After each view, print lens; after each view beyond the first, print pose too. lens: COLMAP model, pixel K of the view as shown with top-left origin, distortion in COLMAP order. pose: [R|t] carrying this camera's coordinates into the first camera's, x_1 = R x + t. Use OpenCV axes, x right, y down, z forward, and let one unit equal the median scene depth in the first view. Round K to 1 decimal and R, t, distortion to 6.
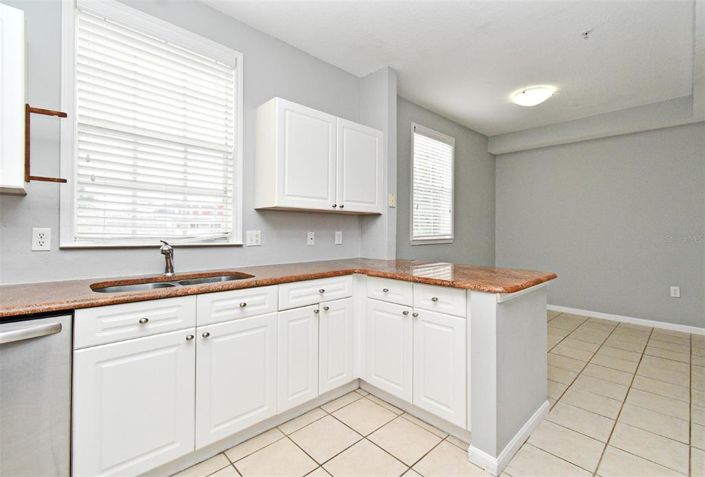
lens RADIAL K [[314.2, 0, 349.5], [0, 314.2, 230.1], [0, 0, 1]] dist [-0.000904, -0.000163]
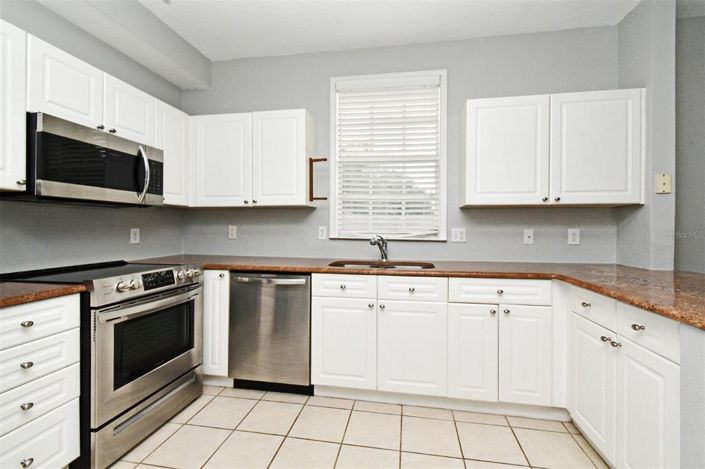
lens RADIAL K [[314.6, 0, 354.3], [0, 314.6, 226.5], [0, 0, 1]] dist [-0.000421, -0.000350]
pose [[0.602651, -0.005554, -0.797986, 0.399139], [0.001808, 0.999983, -0.005595, 0.002265], [0.798003, 0.001929, 0.602650, 0.077178]]
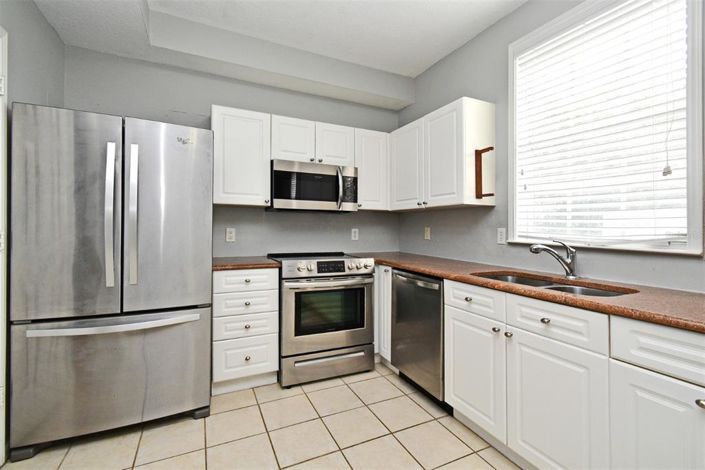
lens RADIAL K [[323.4, 0, 352.8], [0, 323.4, 223.8], [0, 0, 1]] dist [0.002703, 0.000154]
pose [[-0.292557, -0.018025, -0.956078, 0.503174], [-0.010902, 0.999820, -0.015513, 0.002724], [0.956186, 0.005884, -0.292701, 0.617737]]
